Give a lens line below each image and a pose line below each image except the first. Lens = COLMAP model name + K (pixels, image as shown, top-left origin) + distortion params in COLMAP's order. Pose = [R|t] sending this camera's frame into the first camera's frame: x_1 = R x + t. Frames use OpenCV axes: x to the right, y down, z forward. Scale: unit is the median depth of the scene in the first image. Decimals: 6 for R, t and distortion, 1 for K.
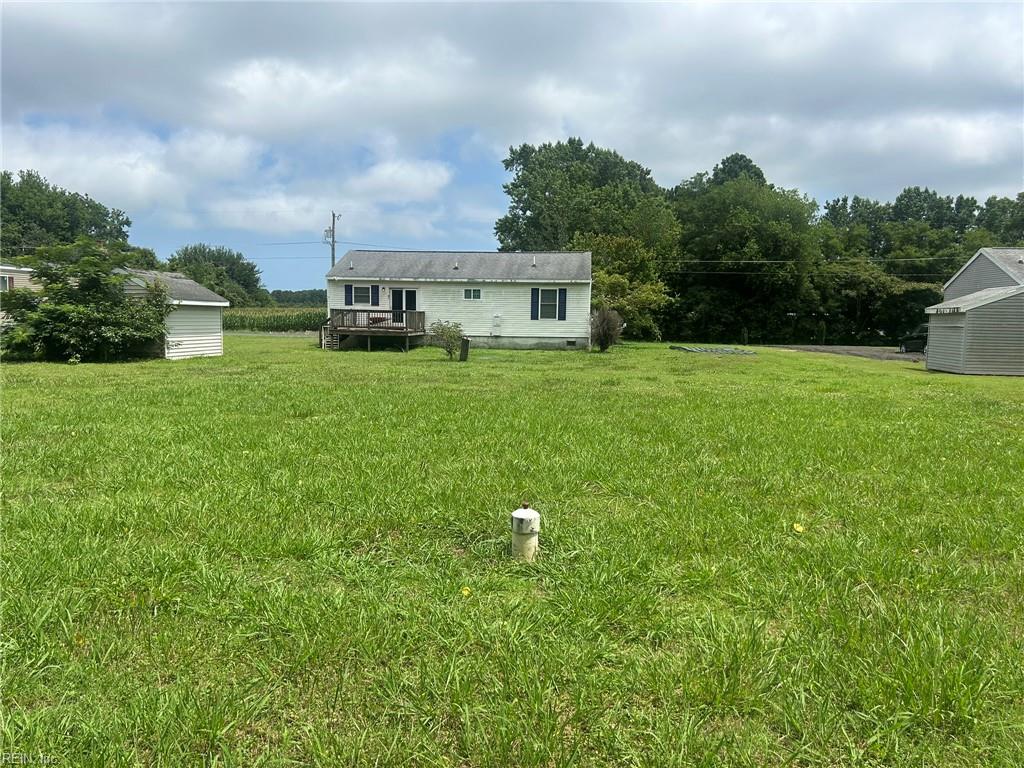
lens RADIAL K [[784.1, 0, 512.0], [0, 784.1, 384.0], [0, 0, 1]] dist [0.079654, -0.000531]
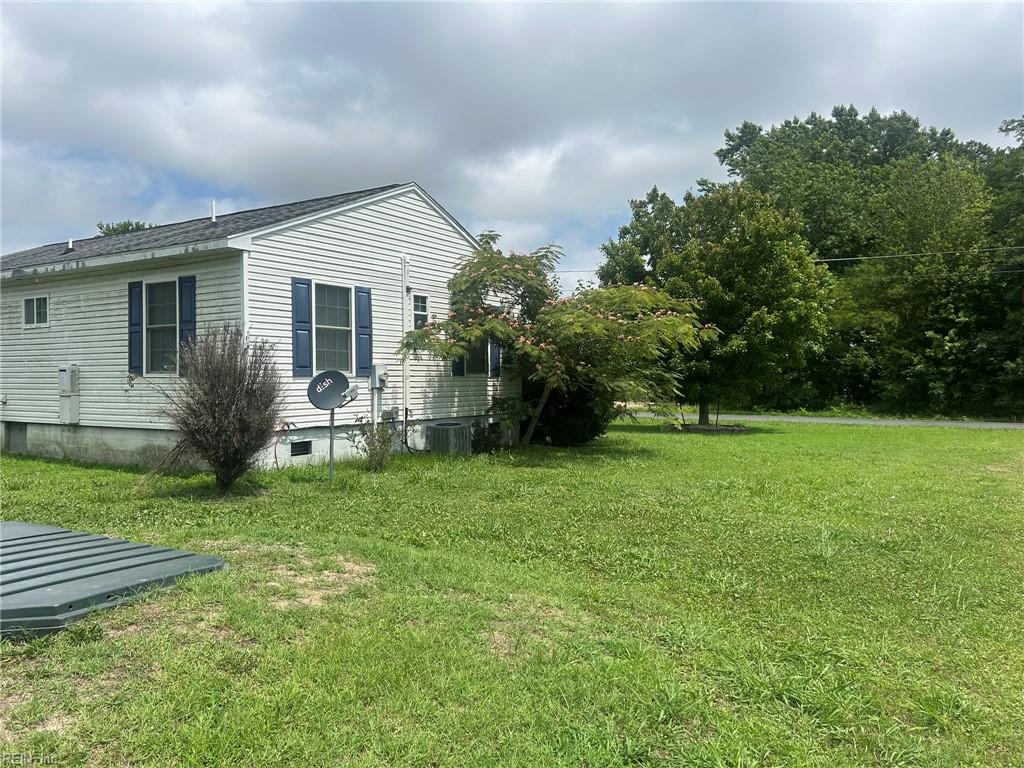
lens RADIAL K [[784.1, 0, 512.0], [0, 784.1, 384.0], [0, 0, 1]] dist [0.079654, -0.000531]
pose [[0.898359, -0.016063, -0.438969, 0.162364], [-0.019985, 0.996802, -0.077375, -0.028445], [0.438808, 0.078284, 0.895164, 0.390650]]
